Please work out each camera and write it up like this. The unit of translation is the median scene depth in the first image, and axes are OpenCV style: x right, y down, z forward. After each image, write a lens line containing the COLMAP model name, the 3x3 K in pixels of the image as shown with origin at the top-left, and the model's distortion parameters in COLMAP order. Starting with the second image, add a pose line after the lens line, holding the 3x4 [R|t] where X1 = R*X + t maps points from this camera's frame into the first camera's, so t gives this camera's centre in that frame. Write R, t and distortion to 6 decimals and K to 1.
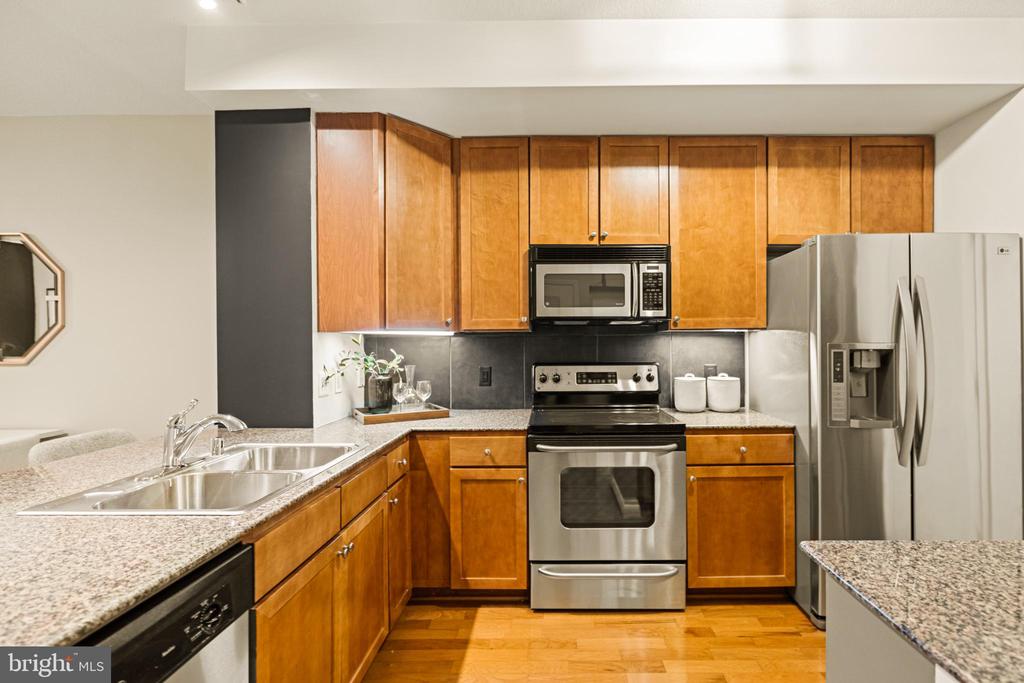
lens RADIAL K [[503.0, 0, 512.7], [0, 503.0, 339.6], [0, 0, 1]] dist [-0.000169, 0.000628]
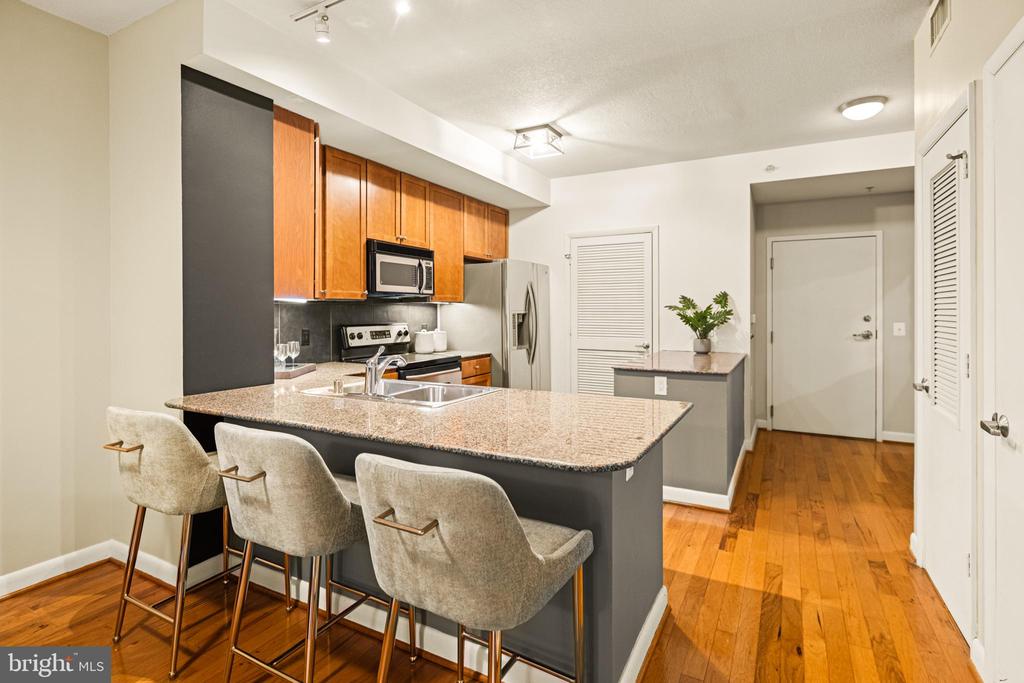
lens RADIAL K [[499.4, 0, 512.6], [0, 499.4, 313.6], [0, 0, 1]] dist [0.002504, 0.000696]
pose [[0.484099, -0.000766, 0.875013, -0.965294], [-0.007439, 0.999960, 0.004991, 0.007547], [-0.874981, -0.008925, 0.484074, -0.011836]]
